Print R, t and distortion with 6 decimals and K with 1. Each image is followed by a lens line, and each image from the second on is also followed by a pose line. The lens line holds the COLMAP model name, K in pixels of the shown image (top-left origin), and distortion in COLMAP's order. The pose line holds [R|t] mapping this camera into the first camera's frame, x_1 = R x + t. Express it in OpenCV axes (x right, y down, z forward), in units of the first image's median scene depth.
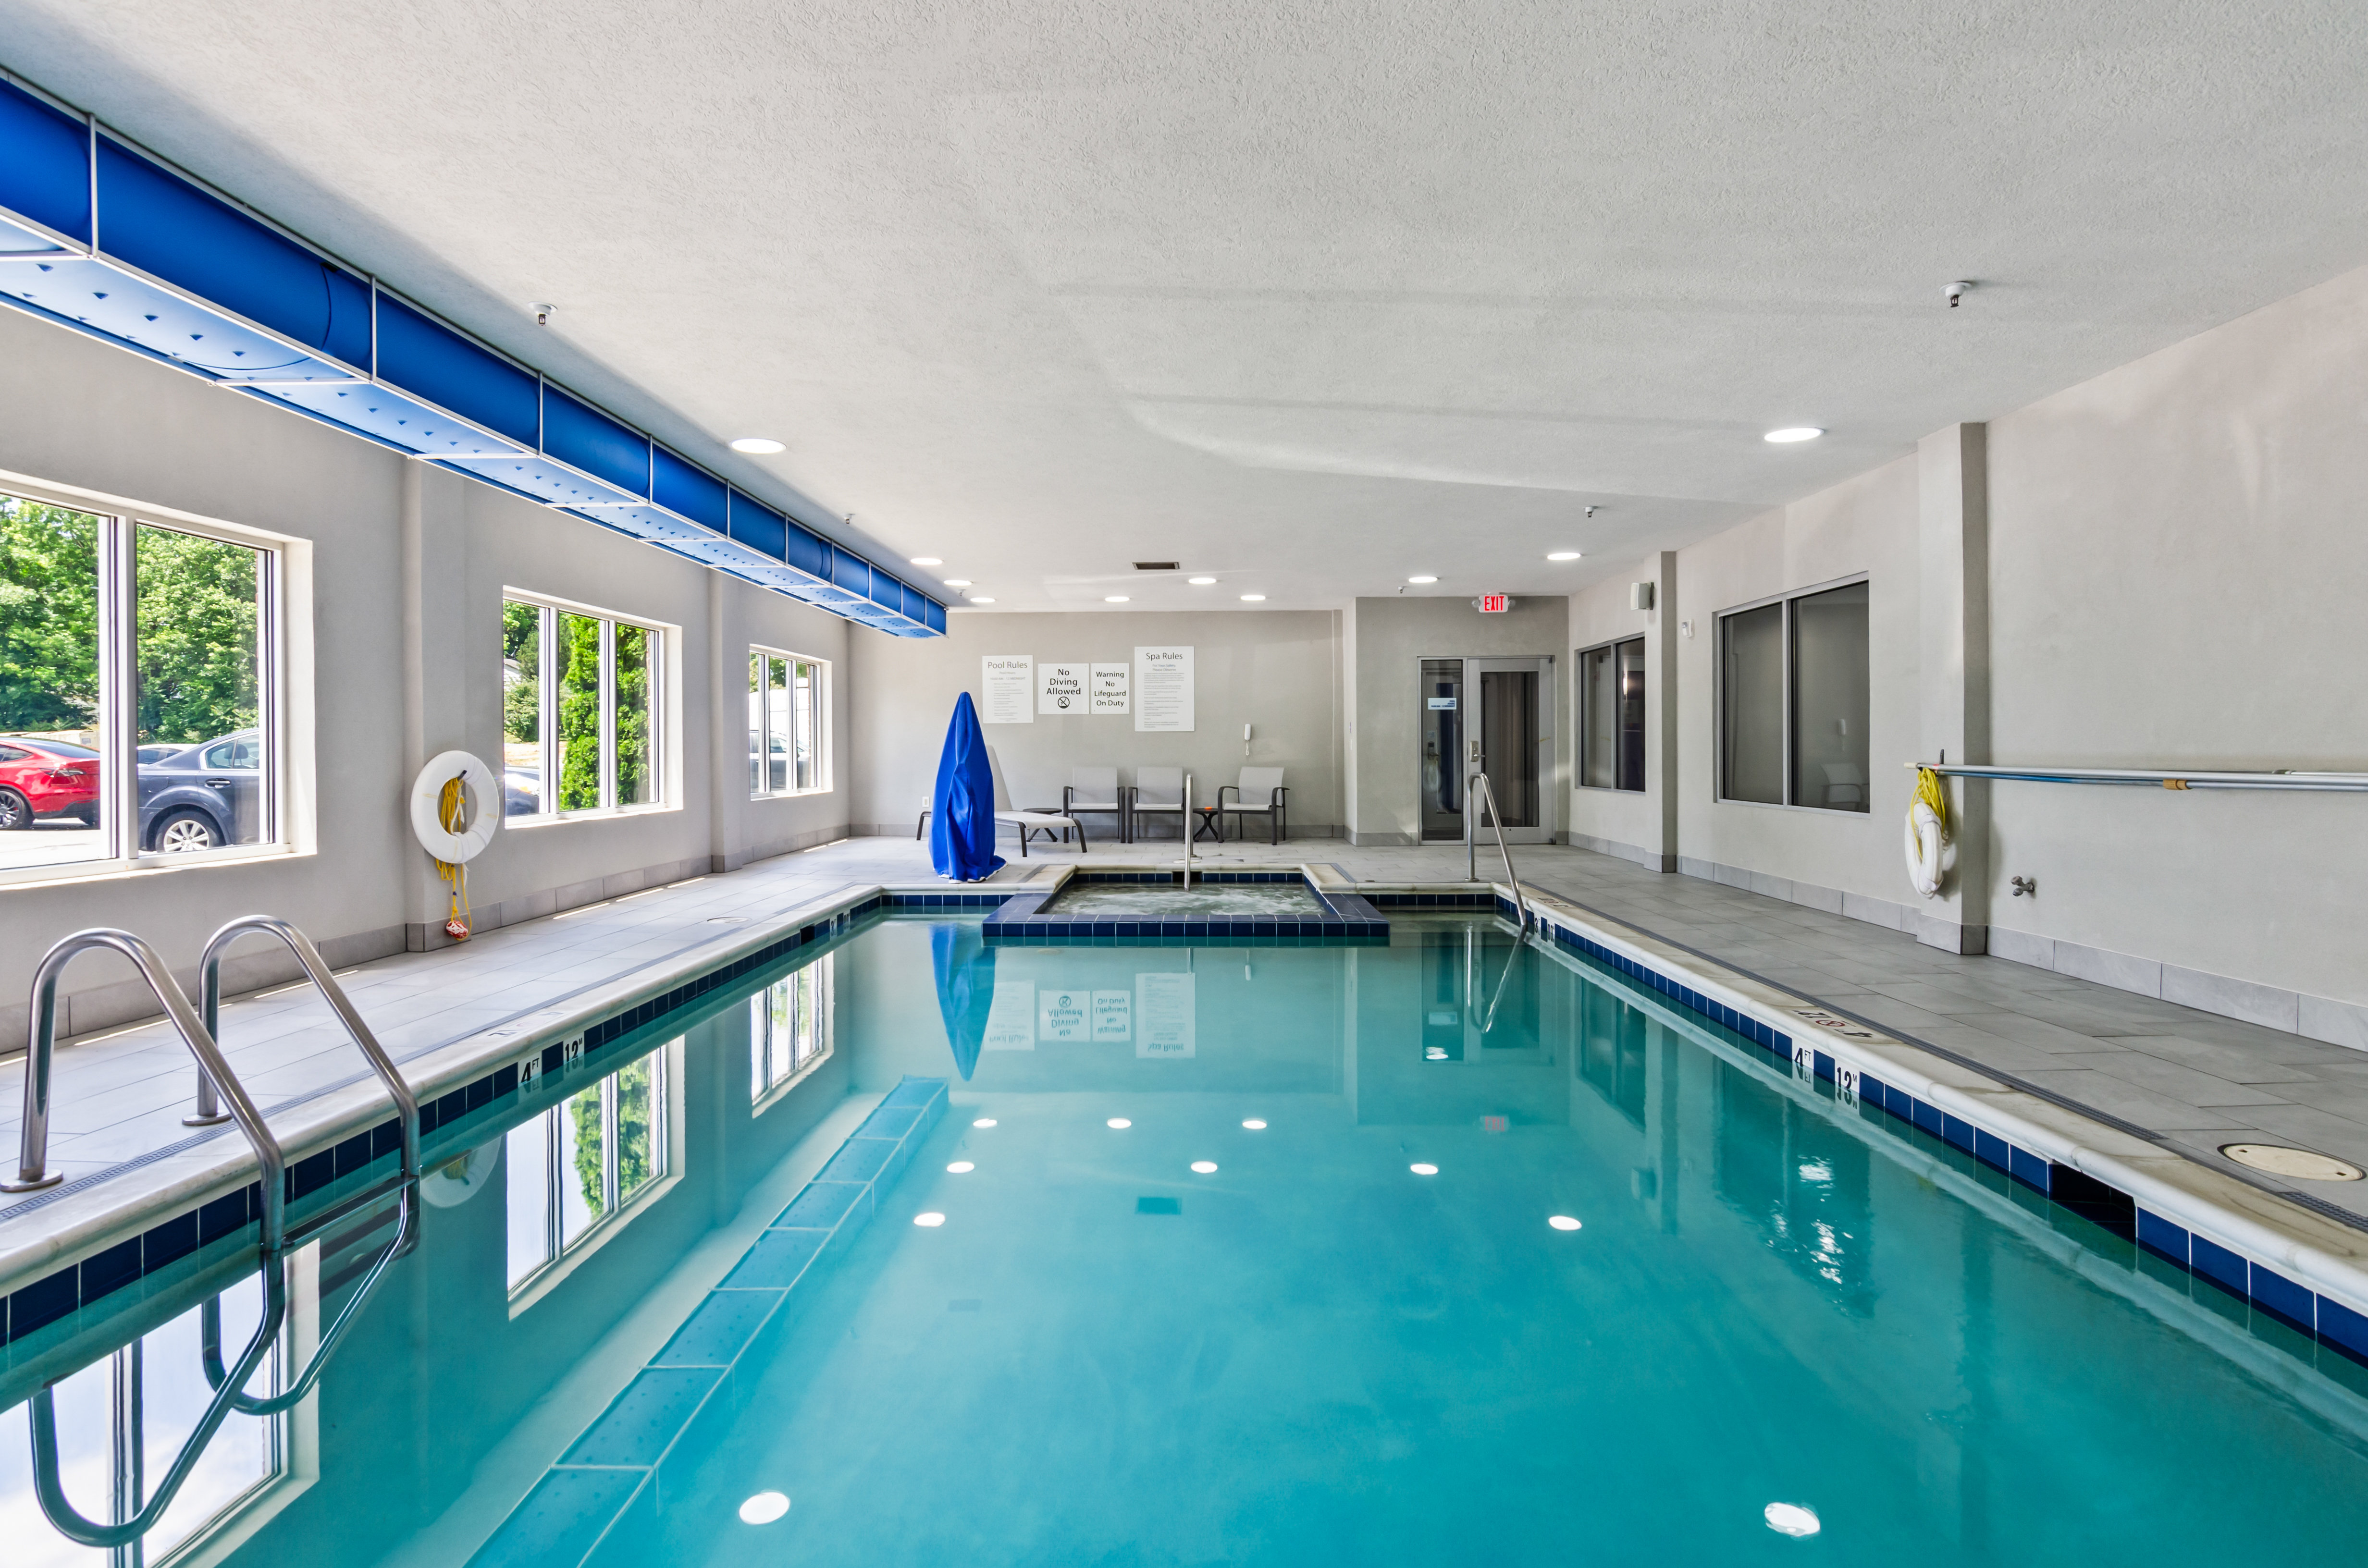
lens RADIAL K [[1168.4, 0, 1184.0], [0, 1168.4, 784.0], [0, 0, 1]] dist [-0.000778, 0.000330]
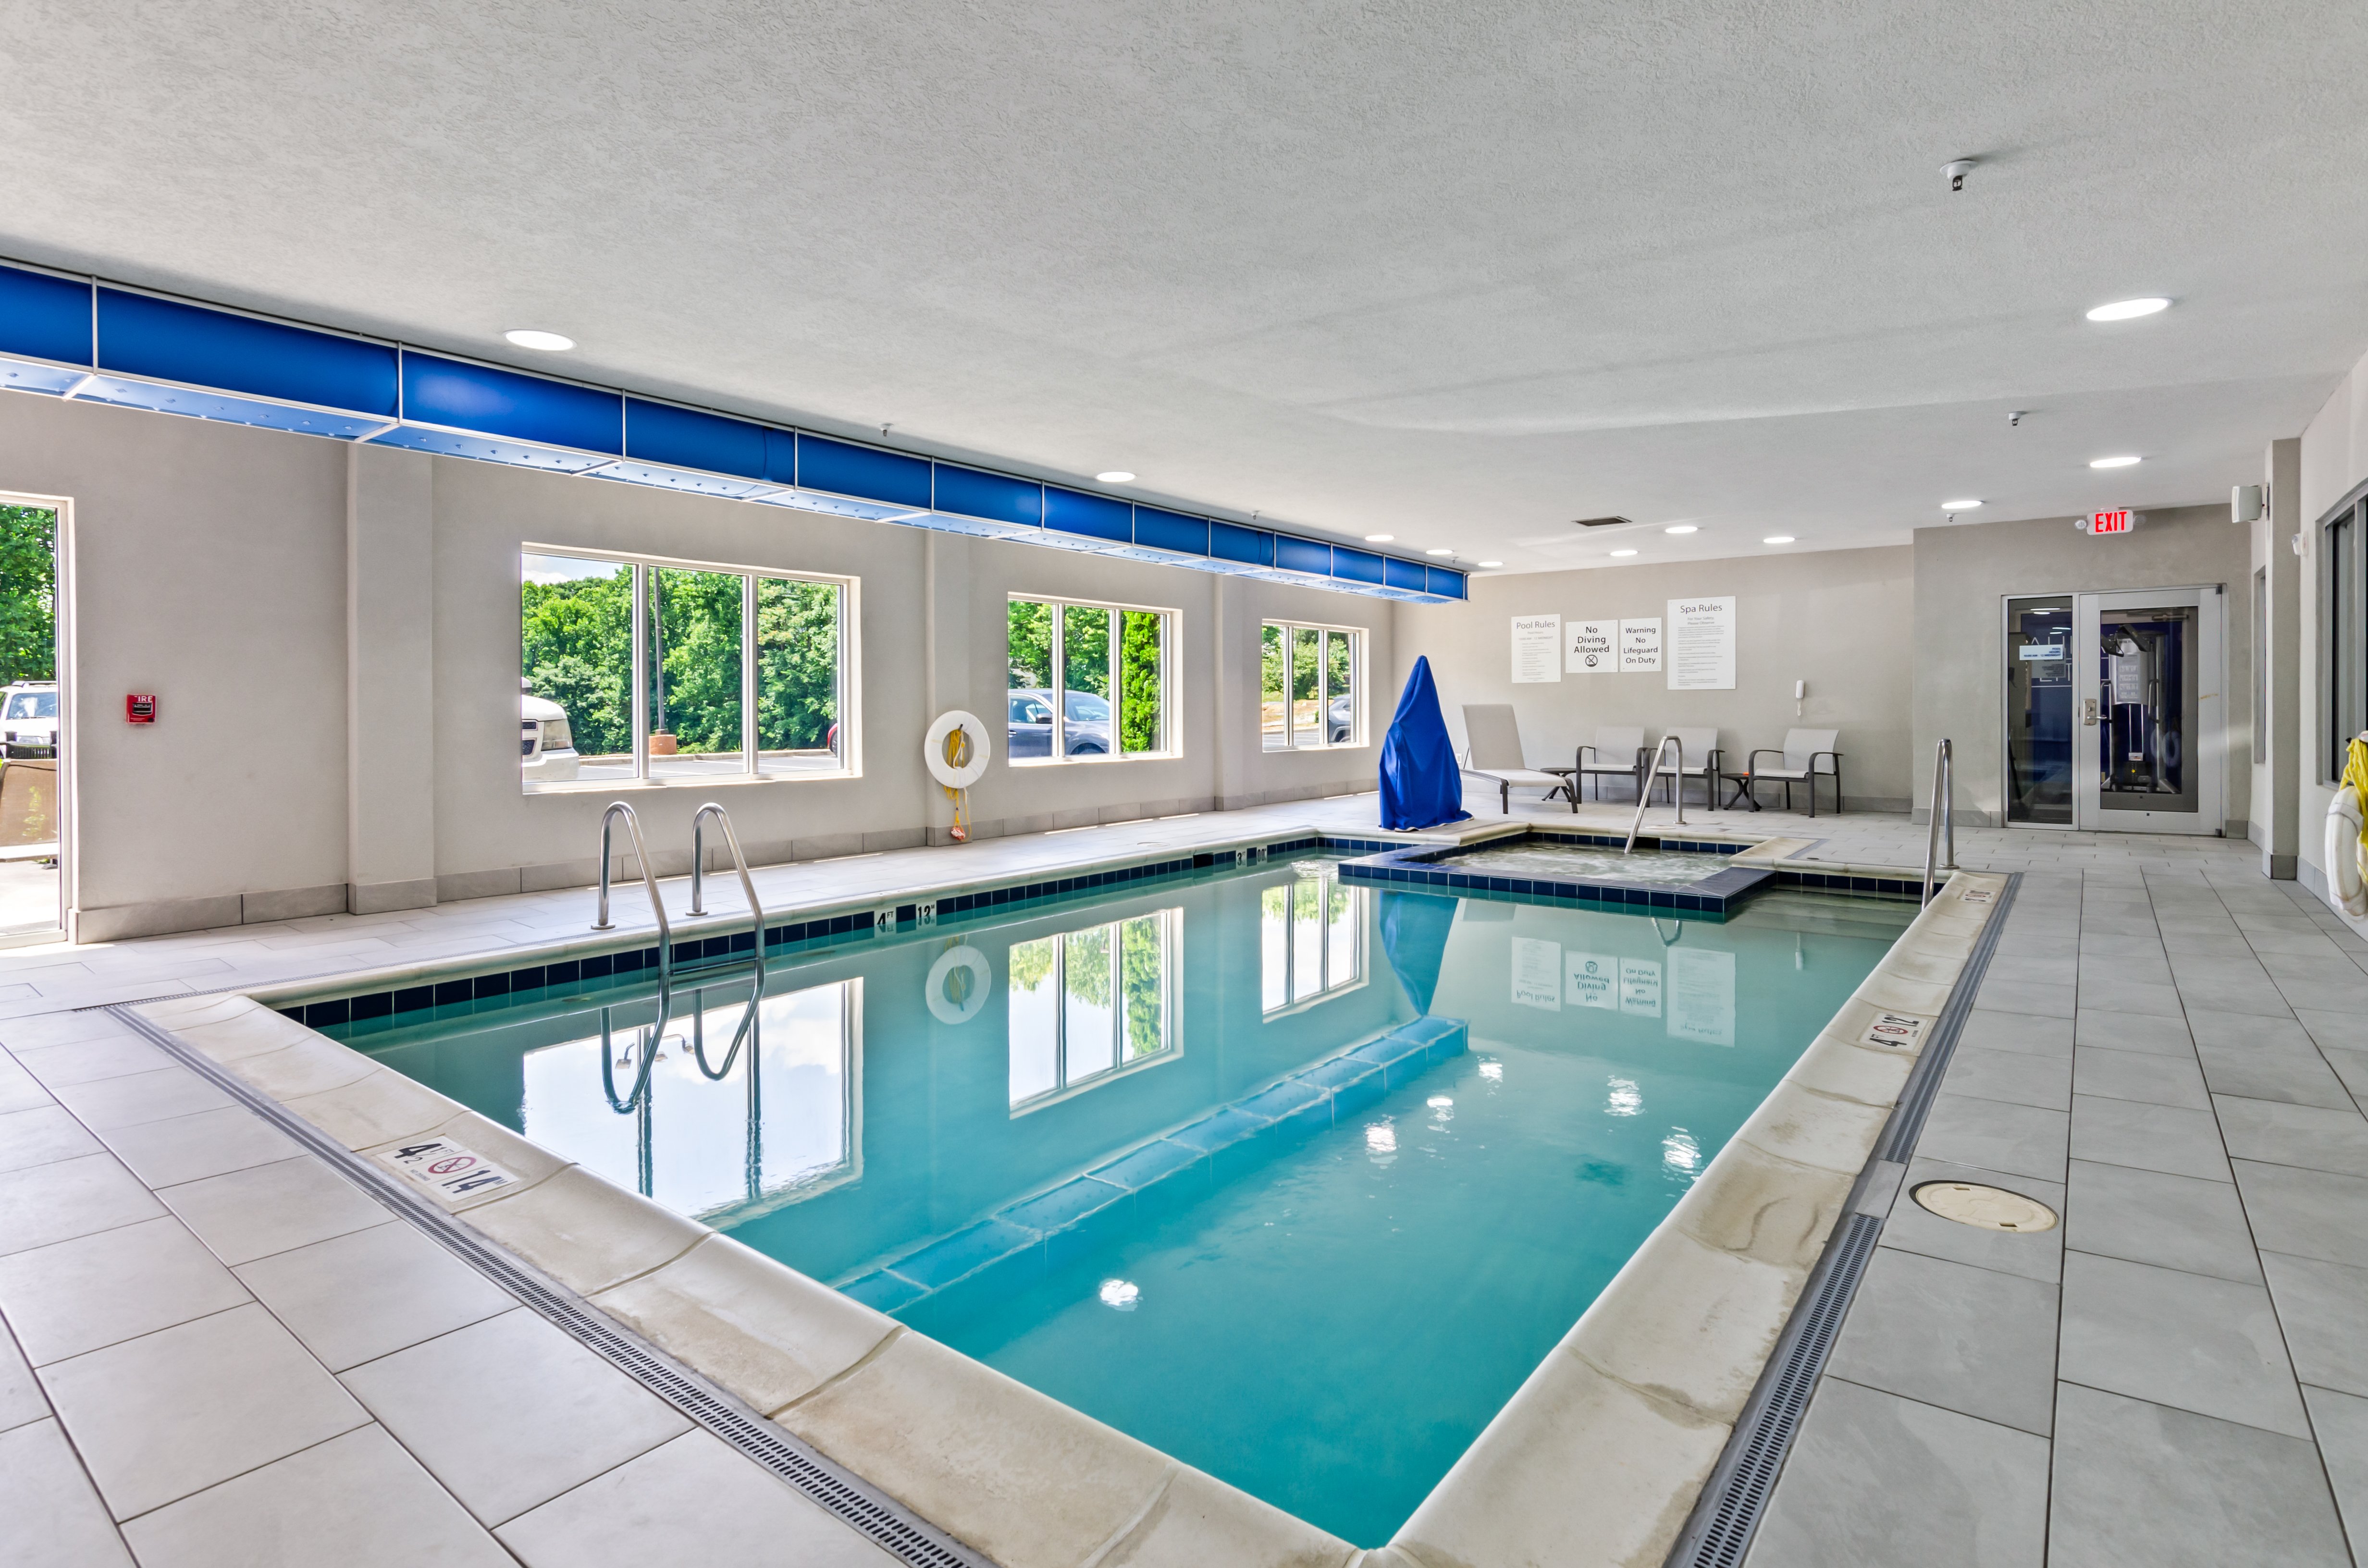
lens RADIAL K [[1192.0, 0, 1170.3], [0, 1192.0, 745.0], [0, 0, 1]] dist [-0.001347, 0.000057]
pose [[0.795321, 0.019151, -0.605886, 0.264737], [-0.017710, 0.999808, 0.008356, -0.001491], [0.605930, 0.004084, 0.795508, -0.010501]]
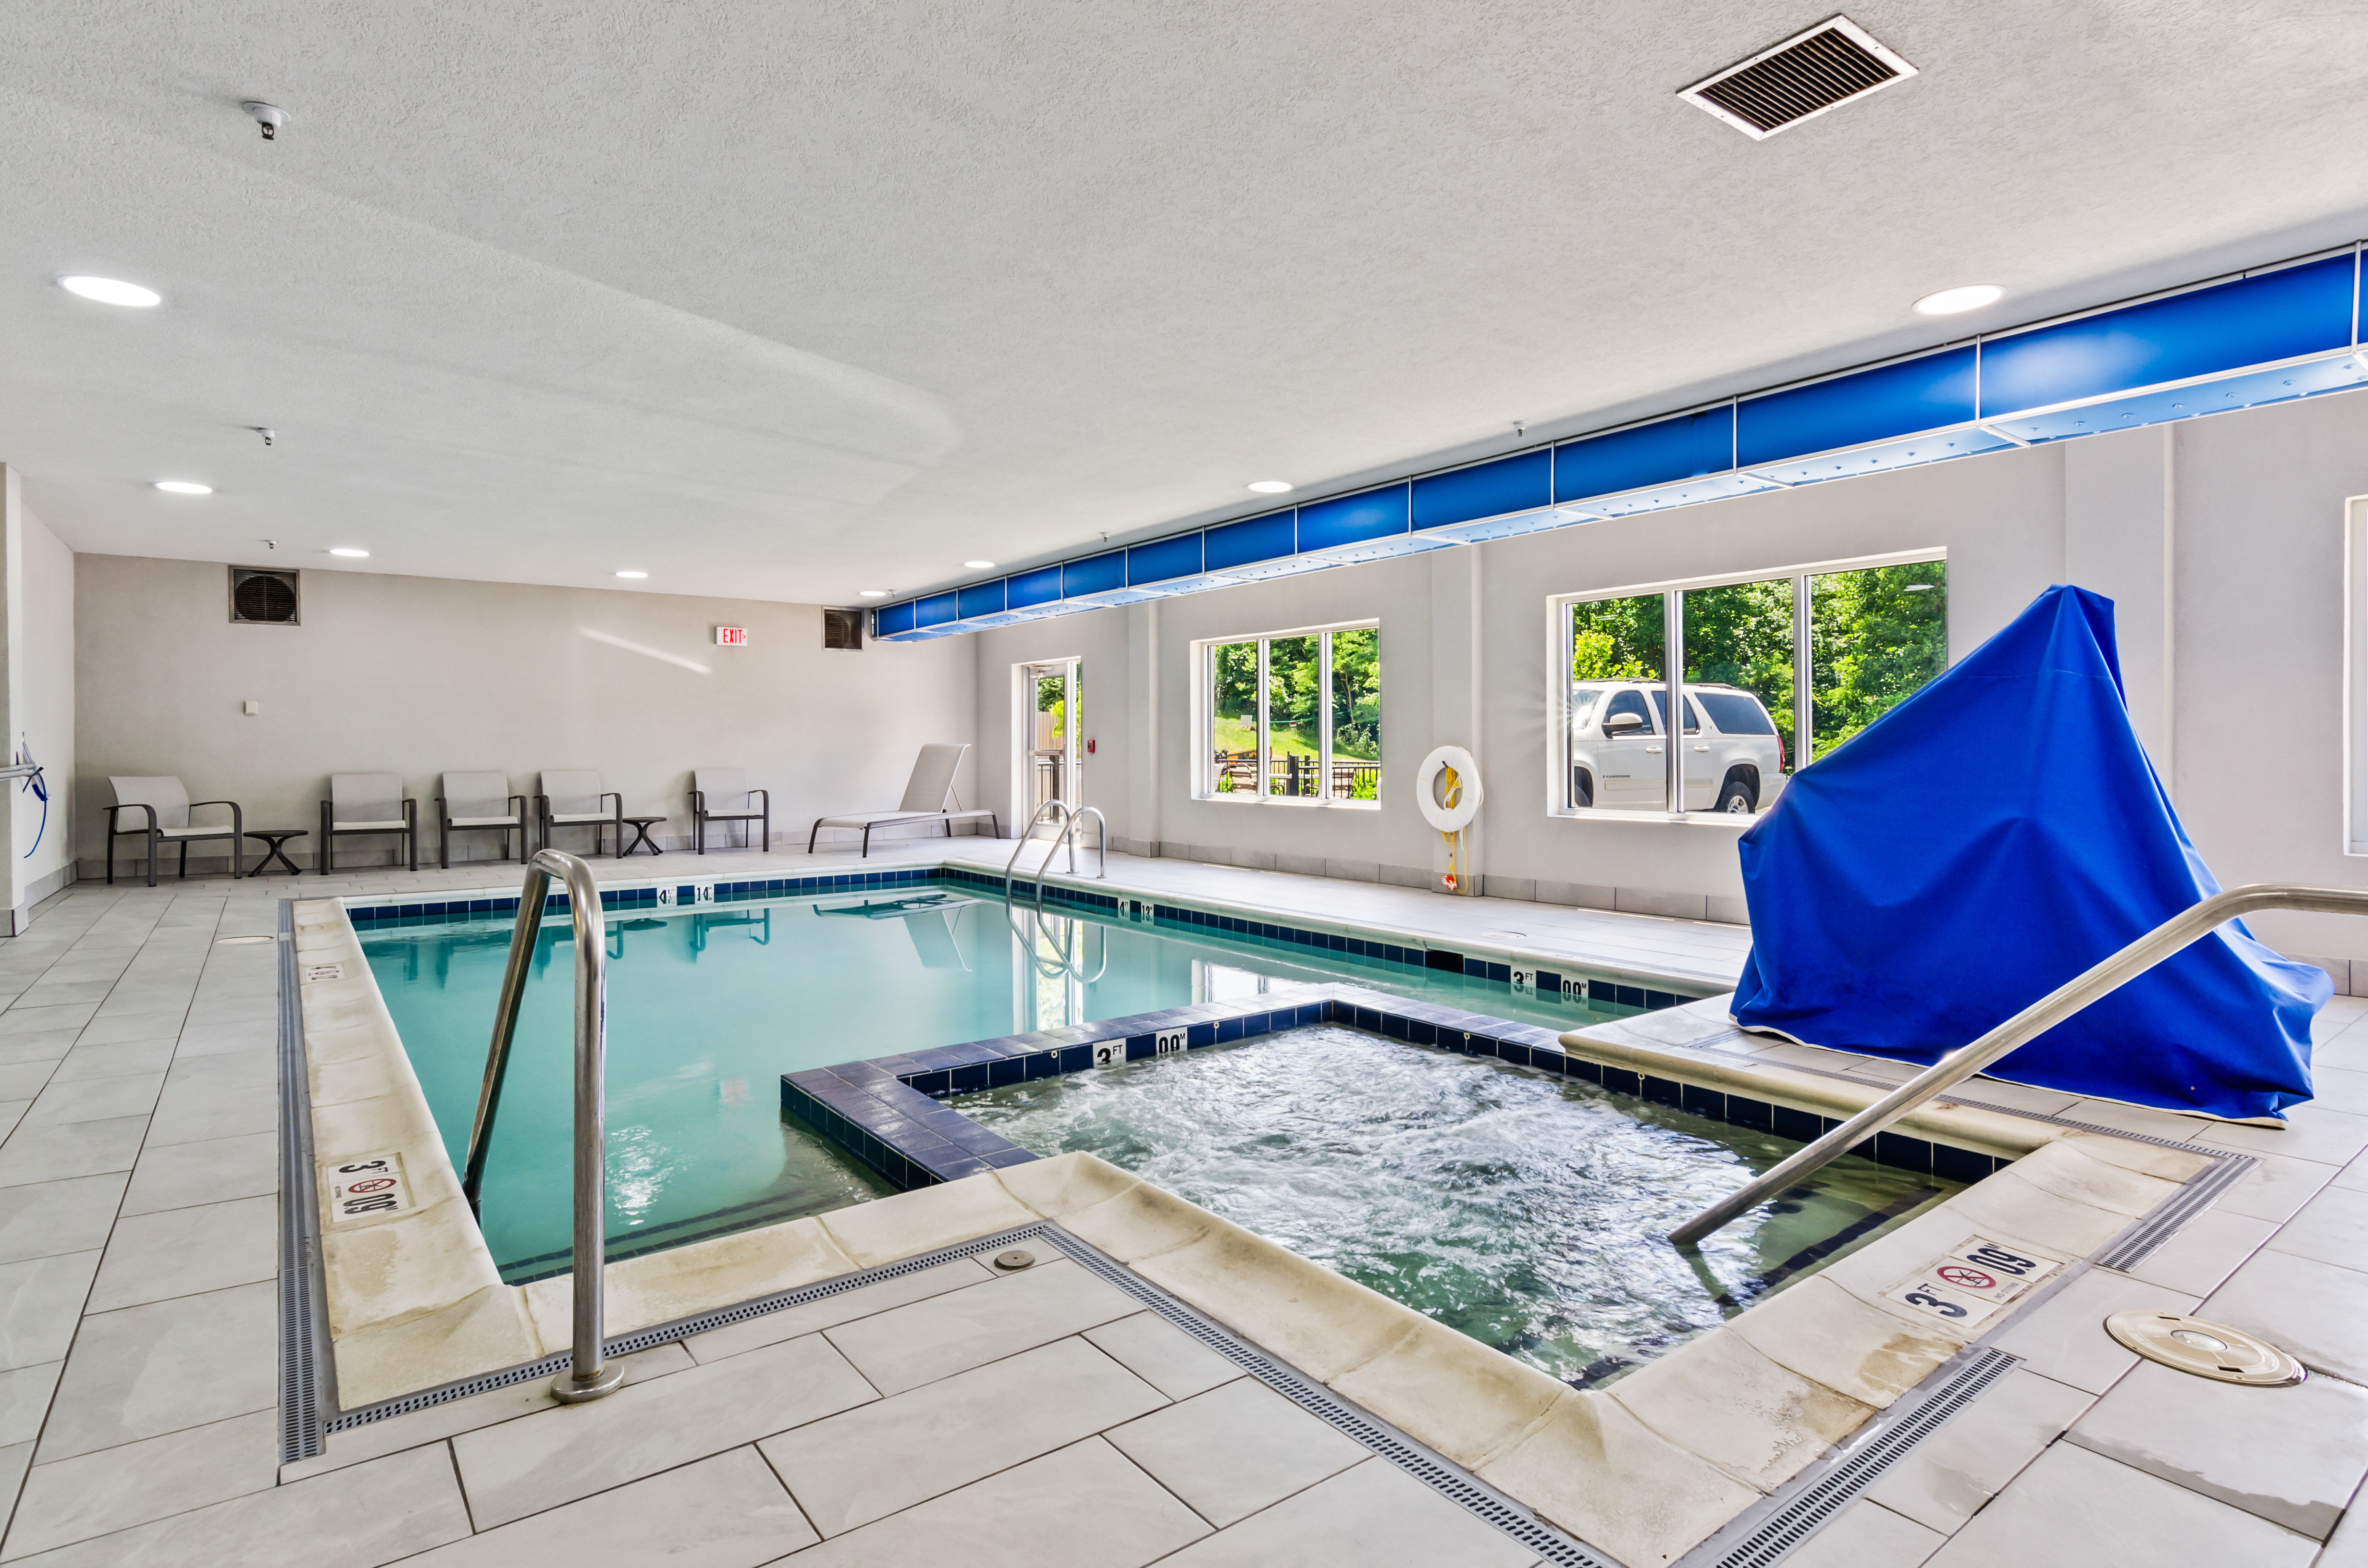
lens RADIAL K [[1192.0, 0, 1170.3], [0, 1192.0, 745.0], [0, 0, 1]] dist [-0.001347, 0.000057]
pose [[-0.791106, 0.003927, -0.611667, 0.242675], [-0.011427, 0.999710, 0.021197, -0.029528], [0.611572, 0.023758, -0.790832, 1.021168]]
